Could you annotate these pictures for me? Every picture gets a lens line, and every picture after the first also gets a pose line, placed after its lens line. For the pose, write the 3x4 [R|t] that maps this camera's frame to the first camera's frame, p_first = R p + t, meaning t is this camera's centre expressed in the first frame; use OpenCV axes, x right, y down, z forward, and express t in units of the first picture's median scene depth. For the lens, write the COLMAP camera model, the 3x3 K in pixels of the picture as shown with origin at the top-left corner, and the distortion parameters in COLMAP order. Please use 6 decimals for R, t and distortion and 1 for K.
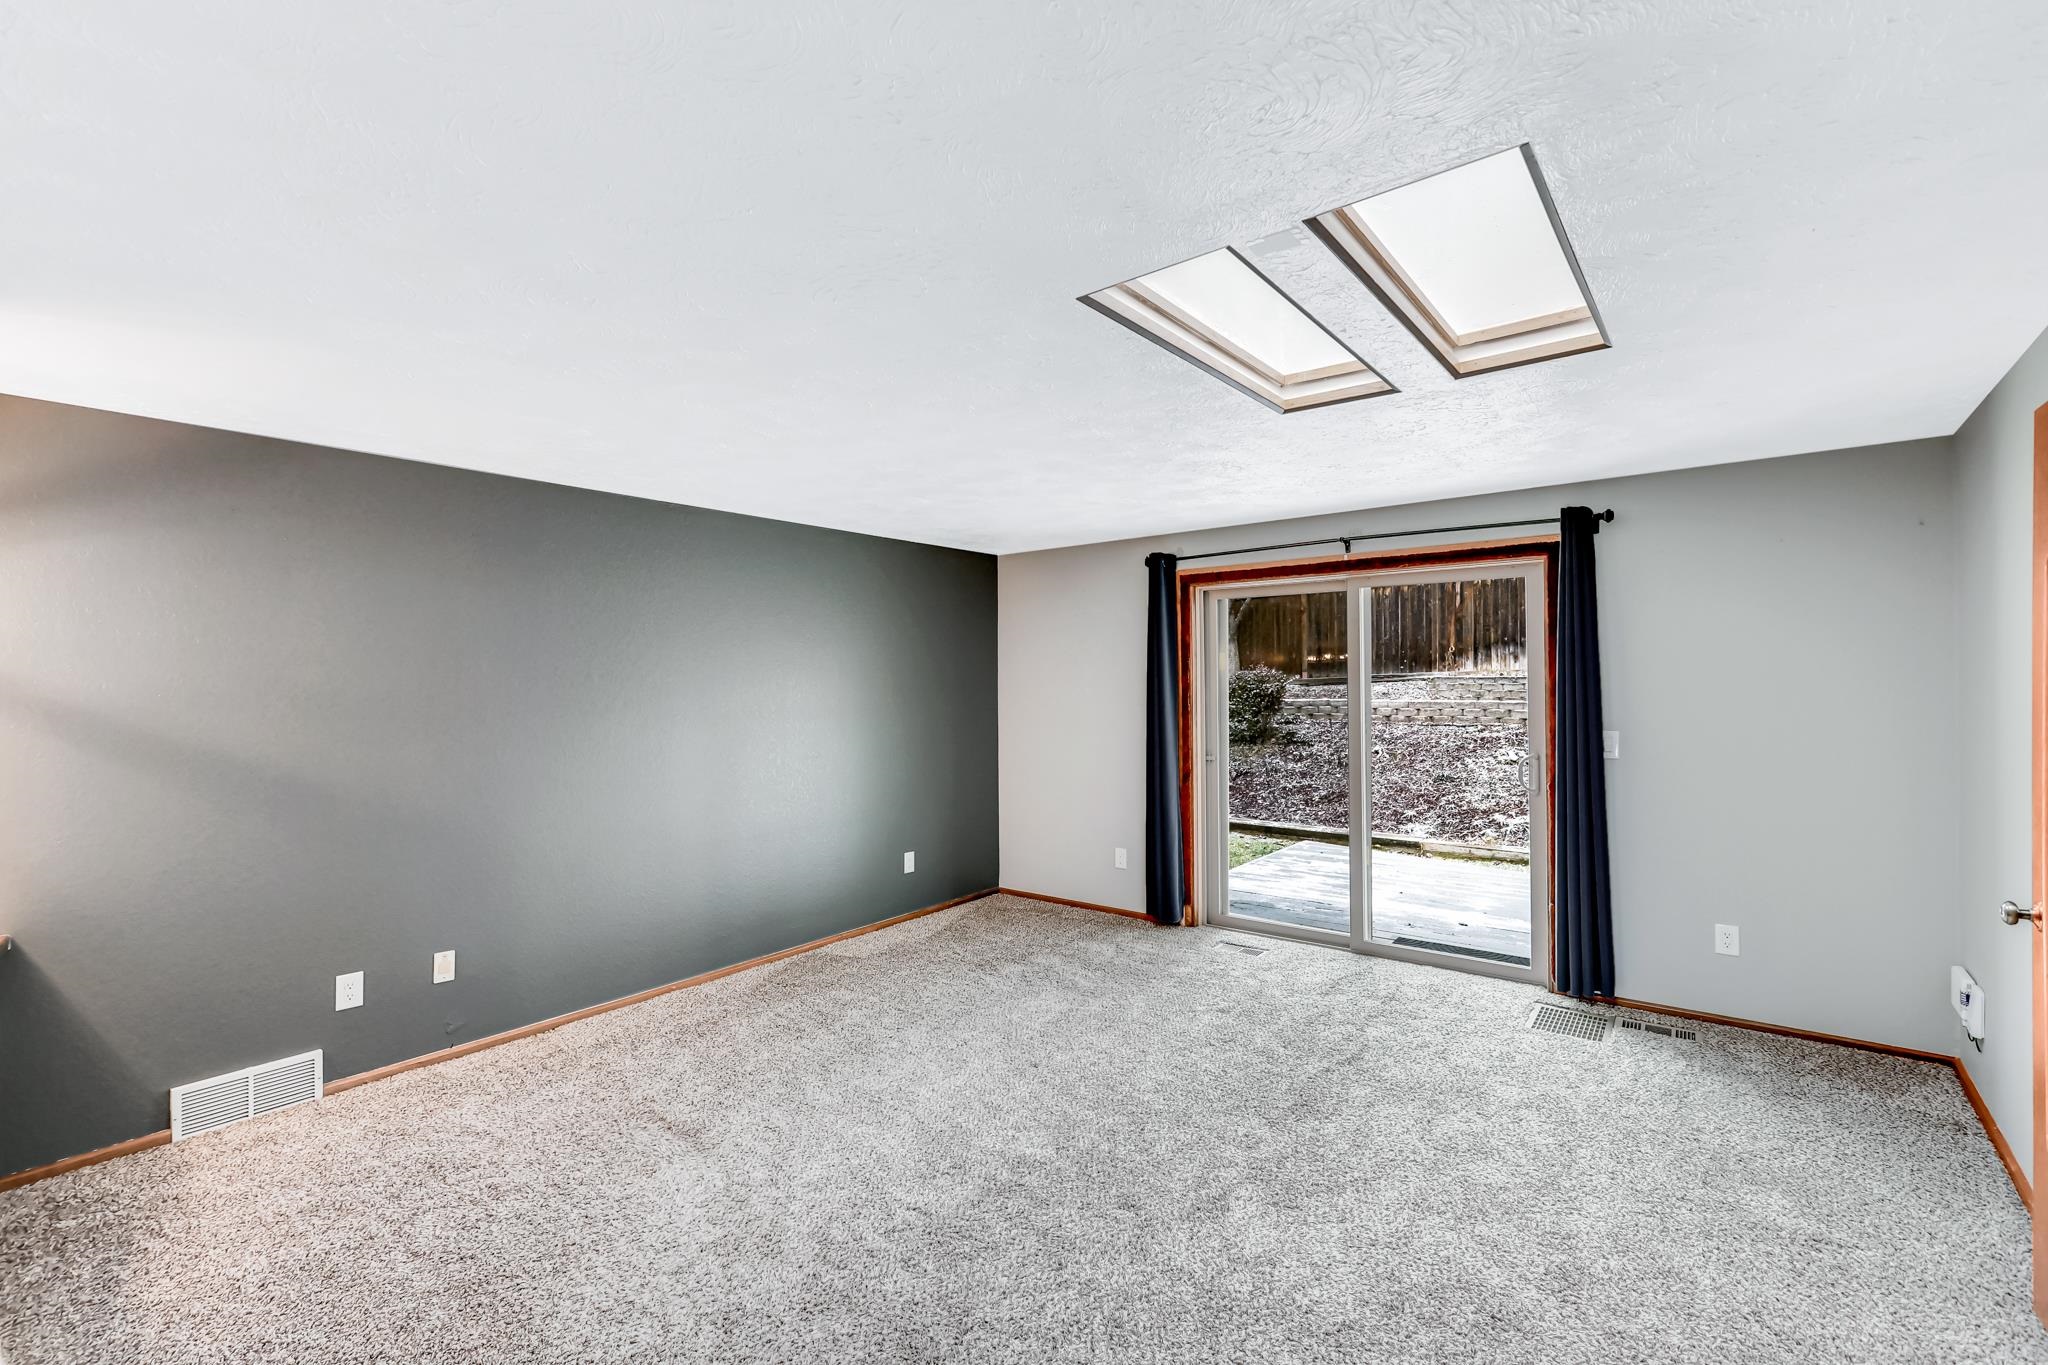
lens RADIAL K [[900.7, 0, 1023.2], [0, 900.7, 674.4], [0, 0, 1]] dist [0.002335, 0.000755]
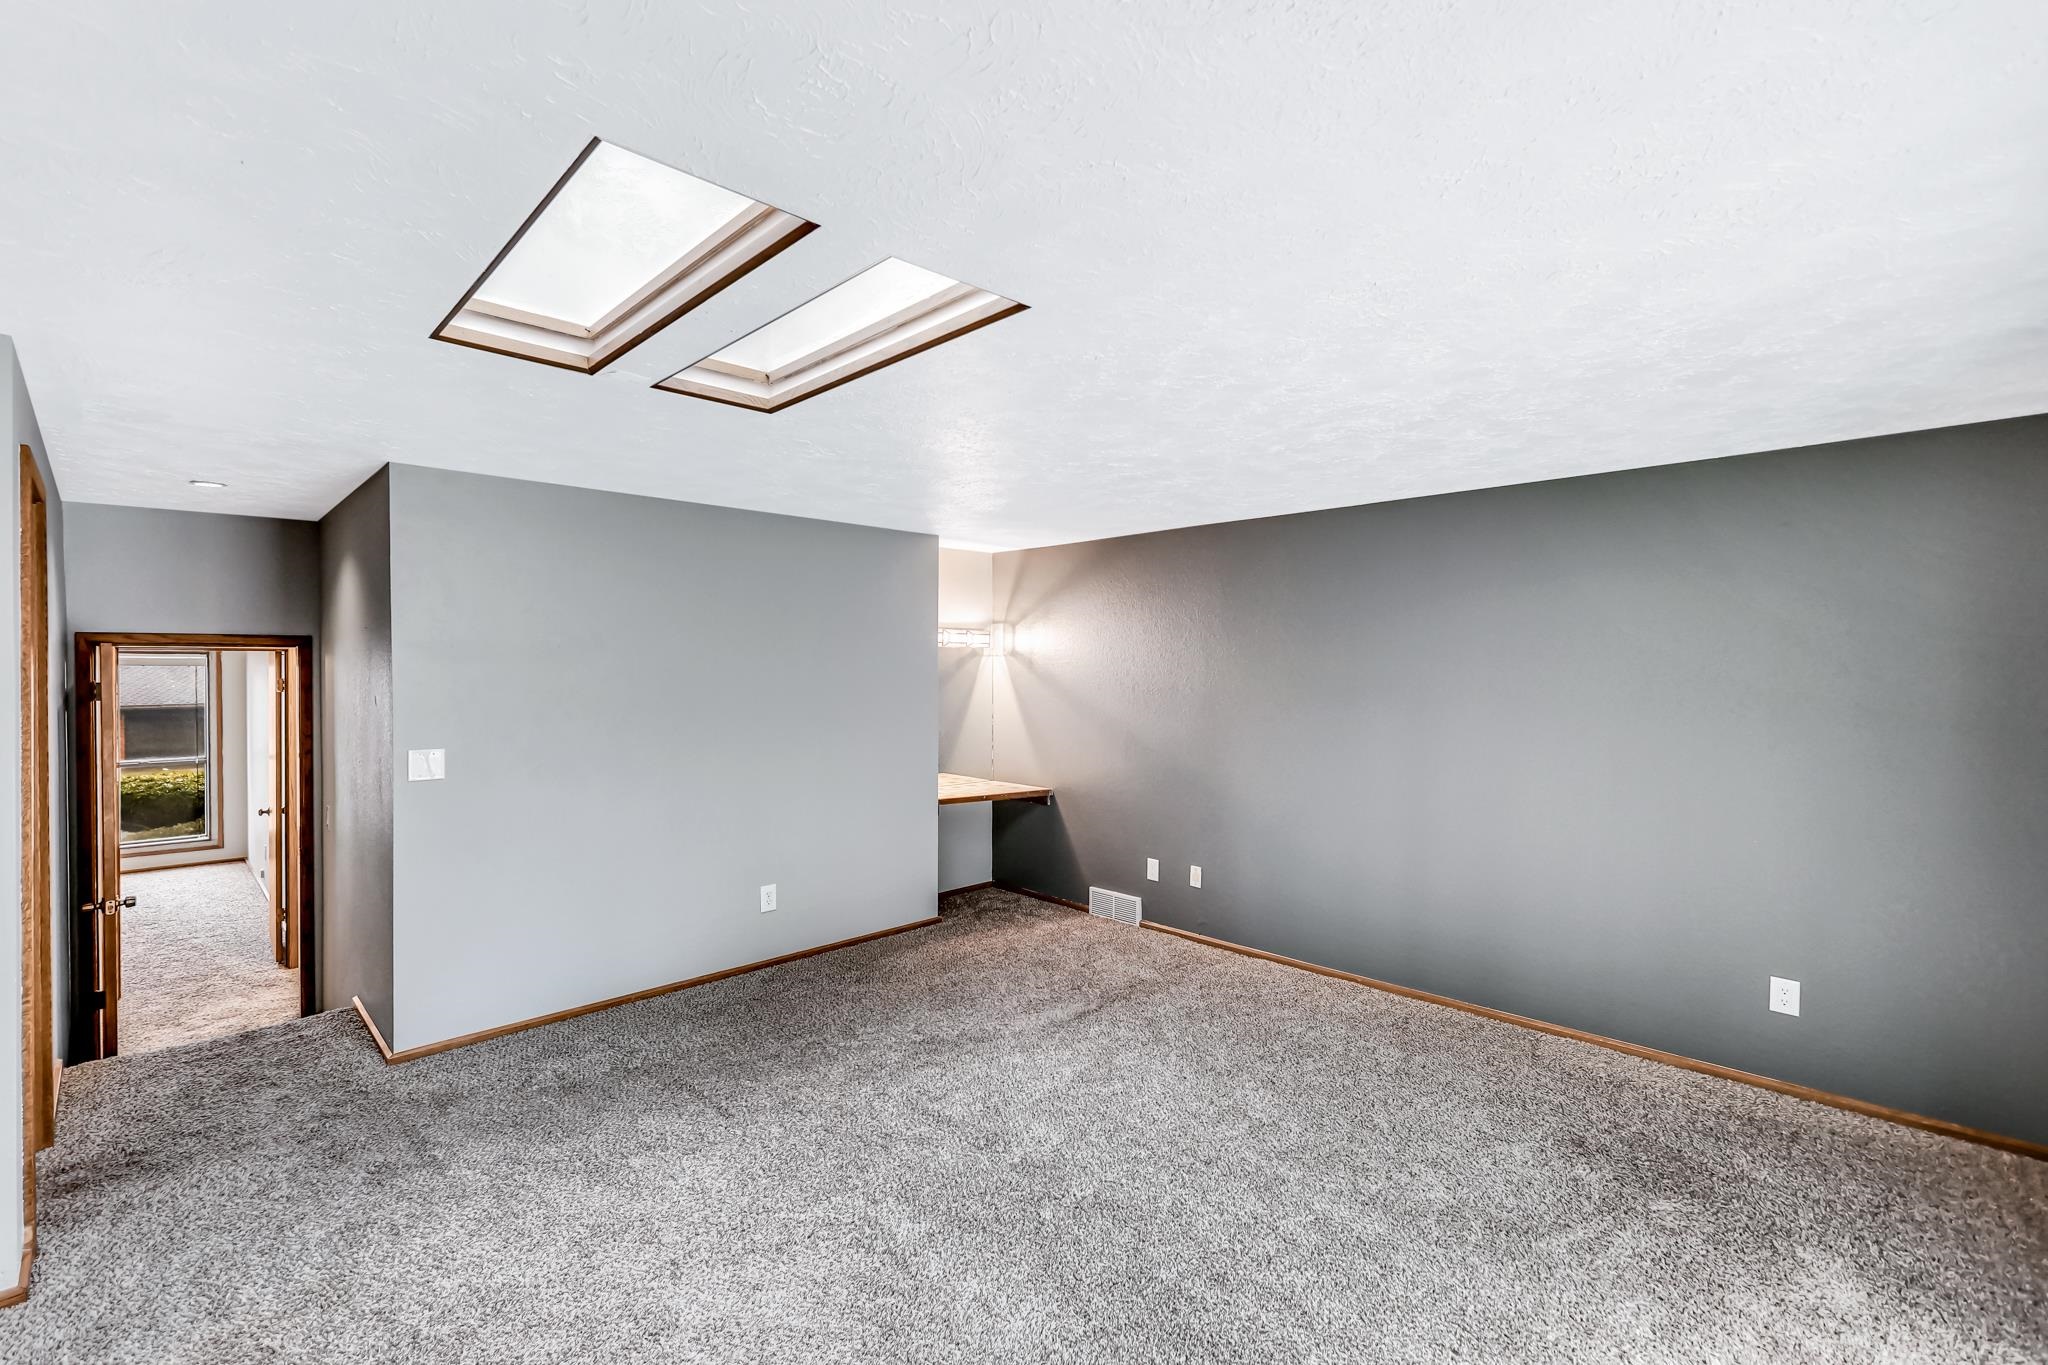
lens RADIAL K [[900.7, 0, 1023.2], [0, 900.7, 674.4], [0, 0, 1]] dist [0.002335, 0.000755]
pose [[-0.123014, 0.016702, -0.992264, 0.809077], [0.005689, 0.999854, 0.016124, -0.022082], [0.992389, -0.003661, -0.123092, 0.905421]]
